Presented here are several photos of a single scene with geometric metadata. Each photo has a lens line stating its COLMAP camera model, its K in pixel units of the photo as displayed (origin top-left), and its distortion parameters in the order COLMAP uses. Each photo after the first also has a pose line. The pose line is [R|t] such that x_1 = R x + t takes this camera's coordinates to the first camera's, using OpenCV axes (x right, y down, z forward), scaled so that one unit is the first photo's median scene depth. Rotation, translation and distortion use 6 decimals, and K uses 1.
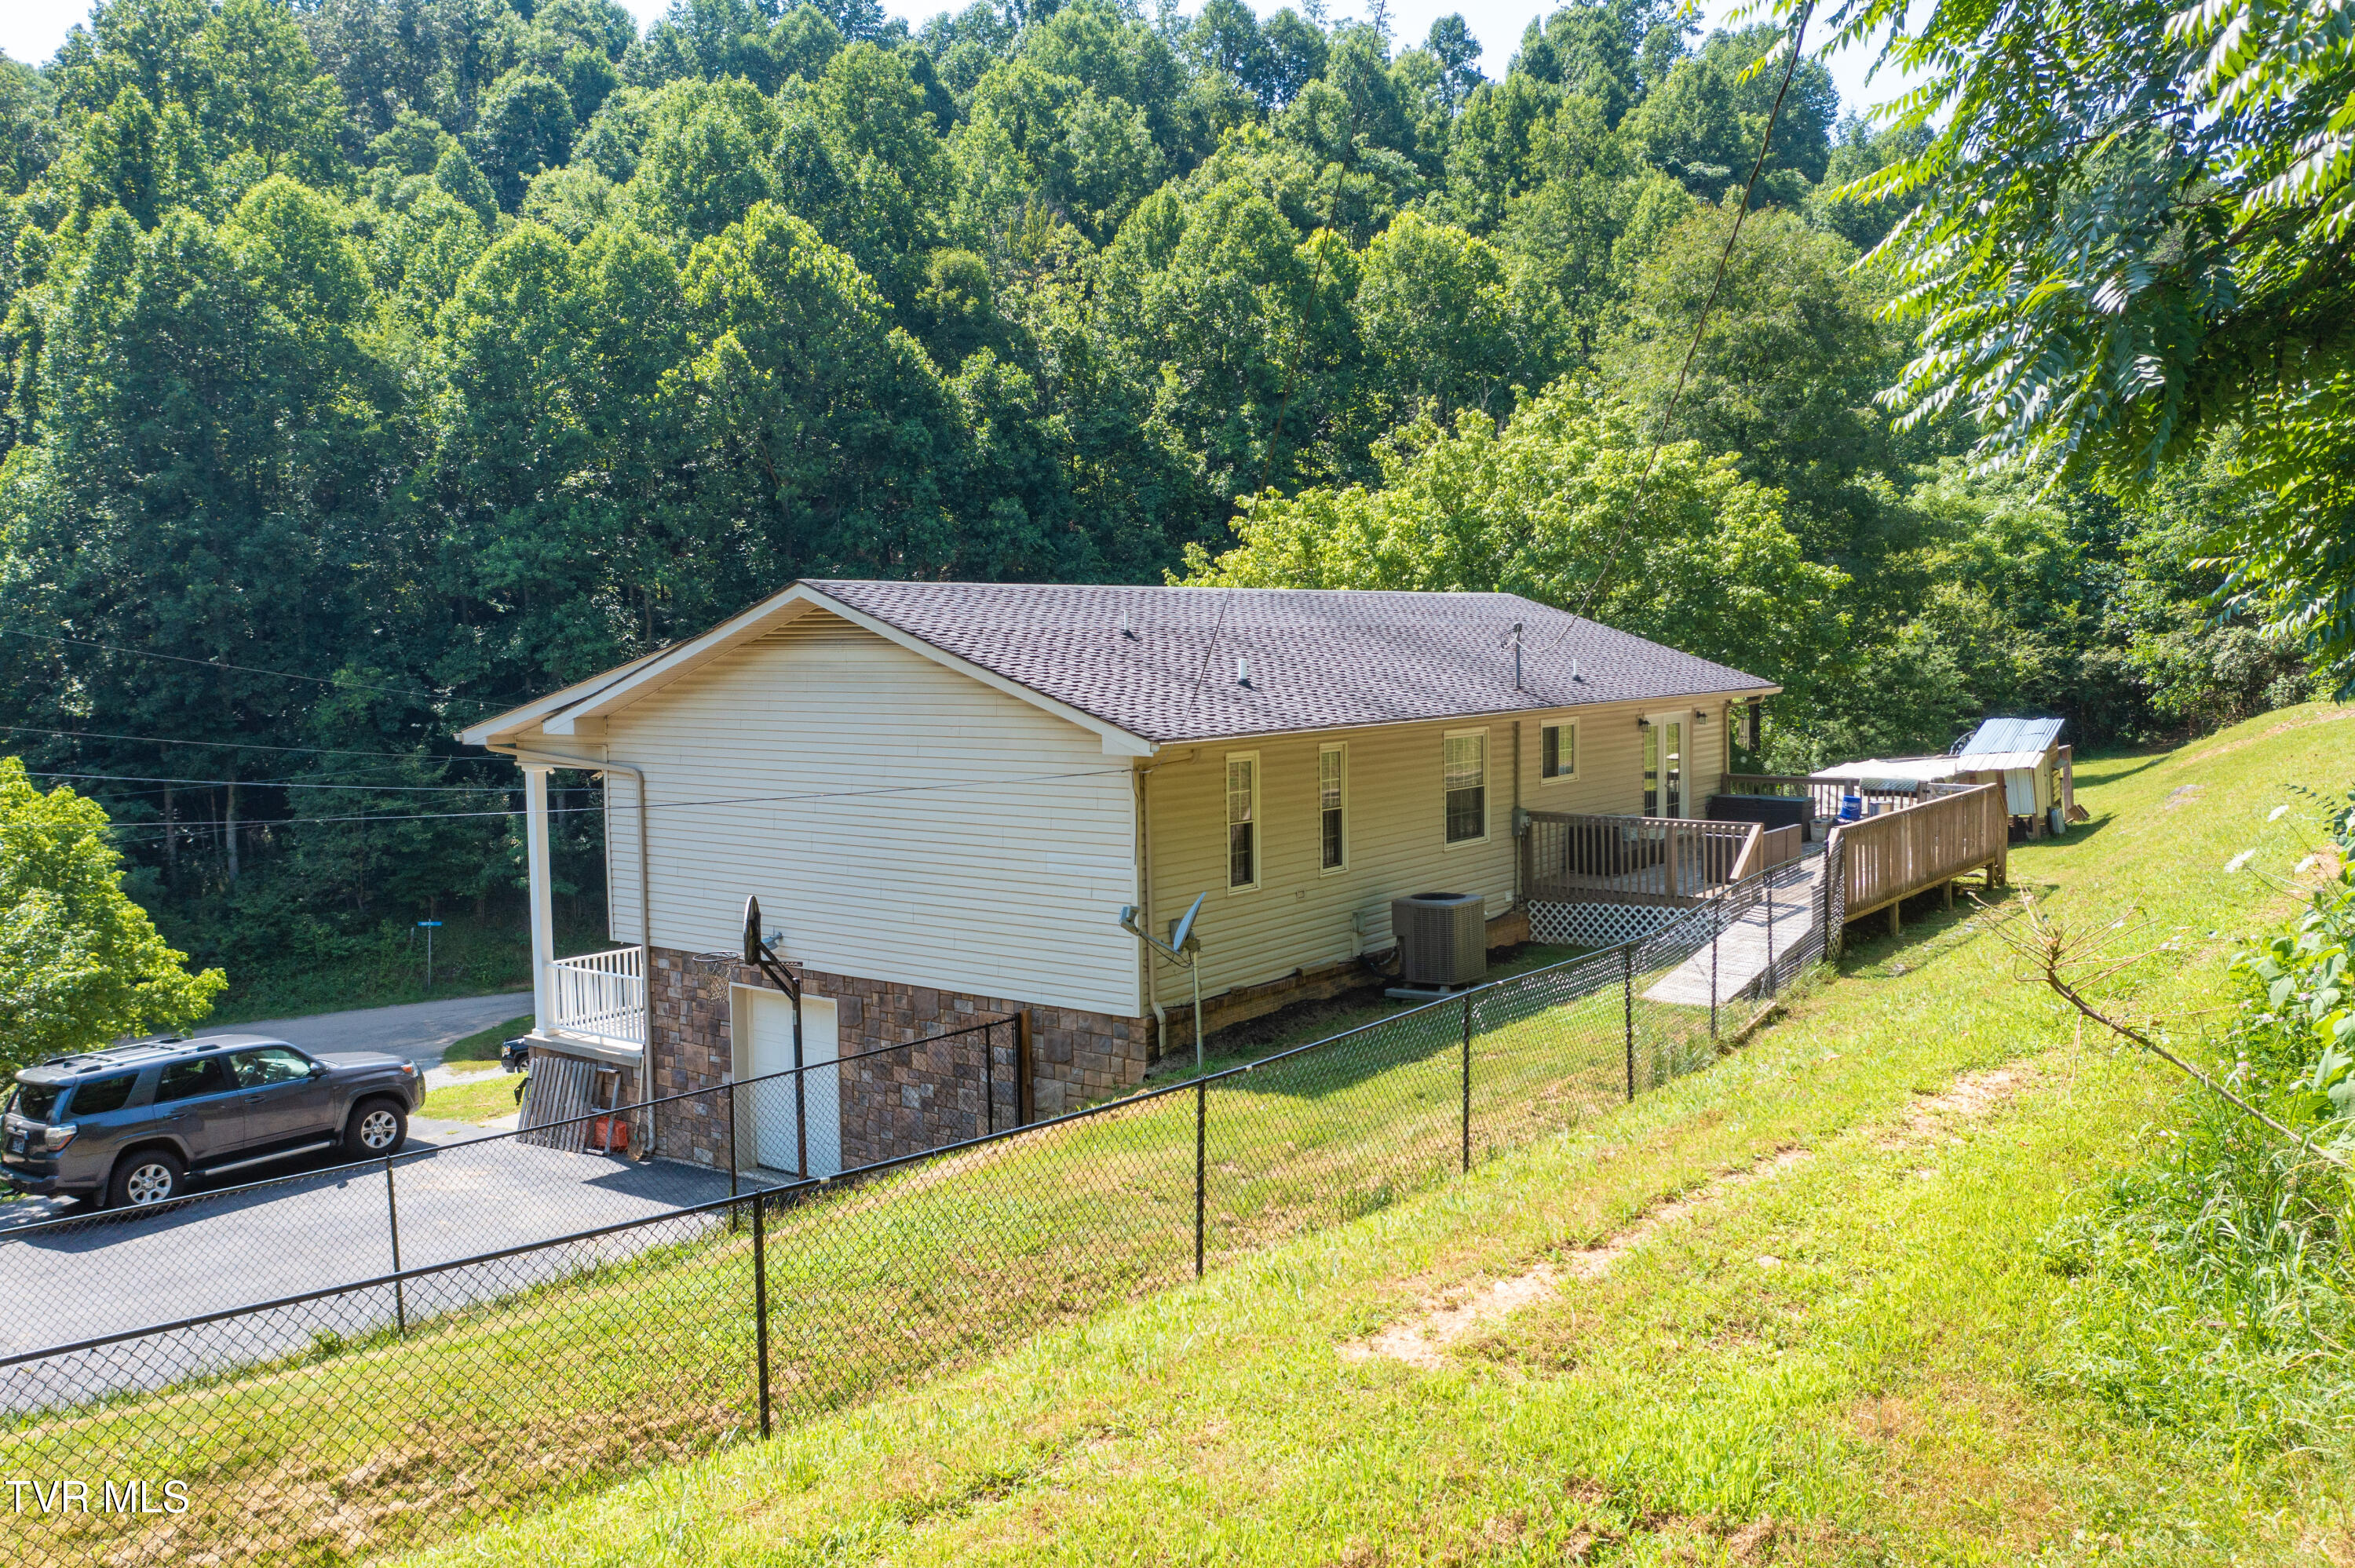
lens RADIAL K [[1869.5, 0, 1177.5], [0, 1869.5, 784.0], [0, 0, 1]] dist [-0.005140, 0.012187]
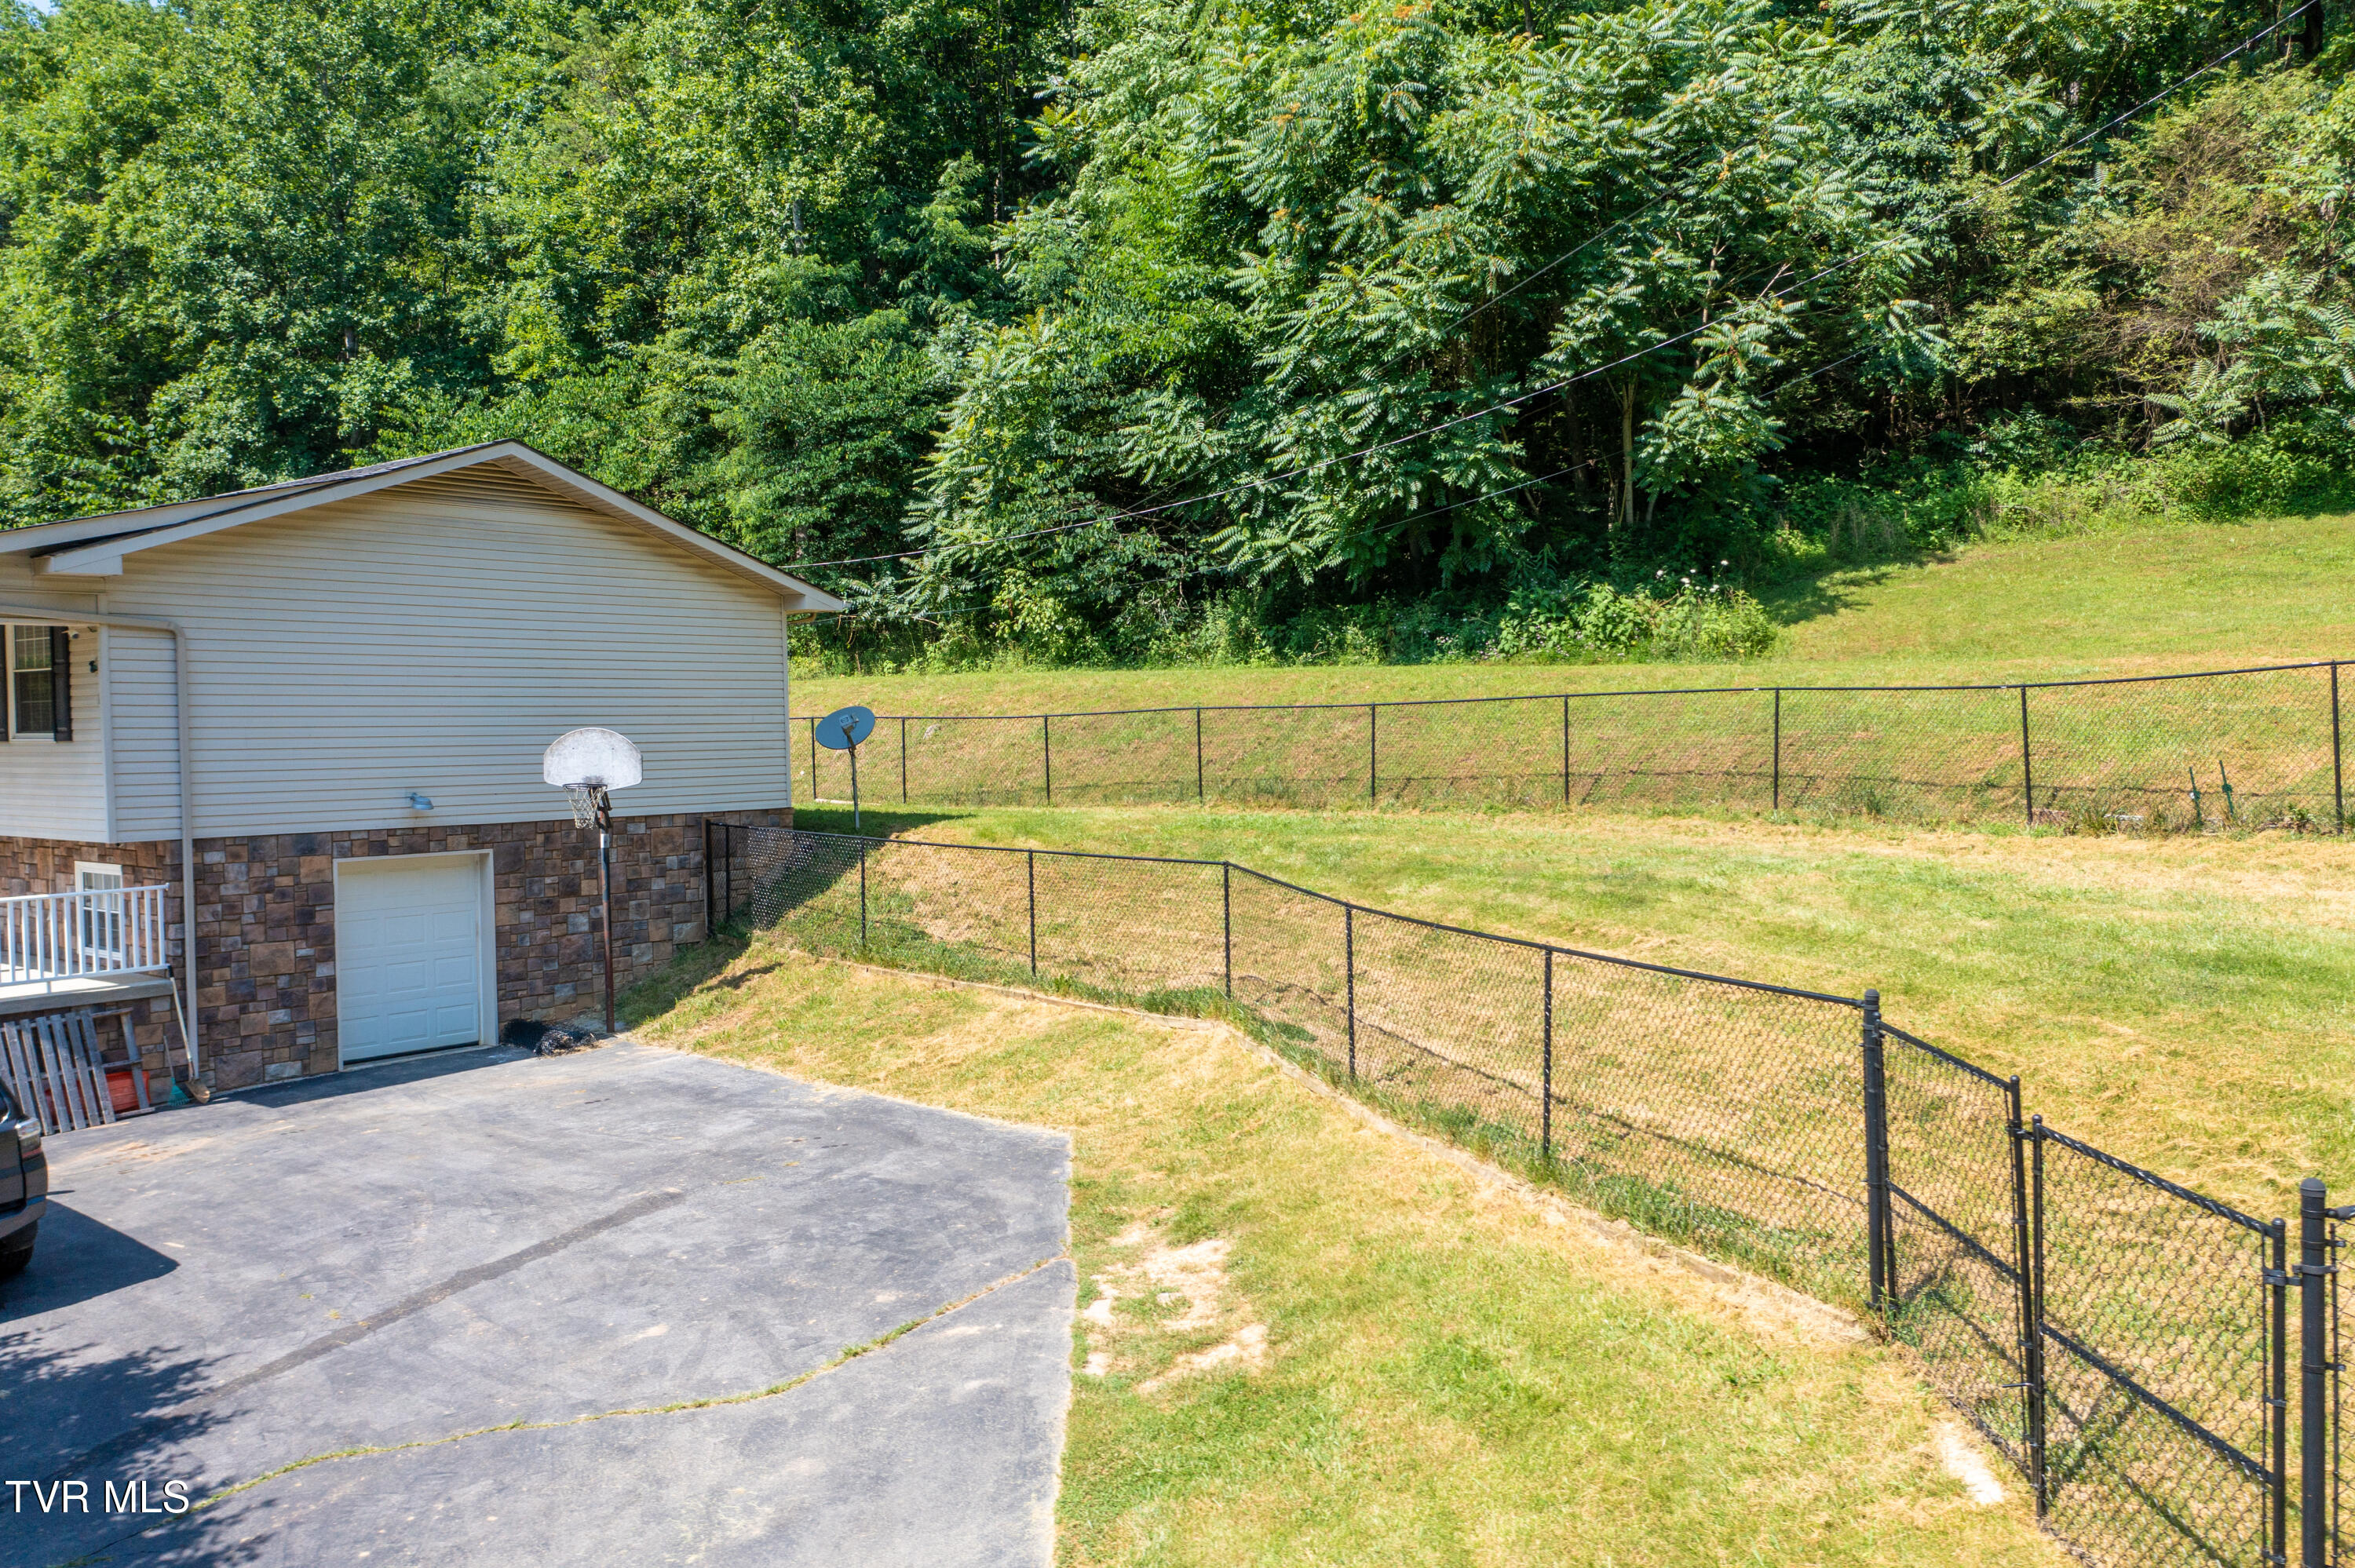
lens RADIAL K [[1876.6, 0, 1177.5], [0, 1876.6, 784.0], [0, 0, 1]] dist [0.001745, 0.008425]
pose [[0.035097, -0.019827, 0.999187, -1.110774], [0.095022, 0.995340, 0.016413, 0.091541], [-0.994856, 0.094369, 0.036818, 0.542426]]
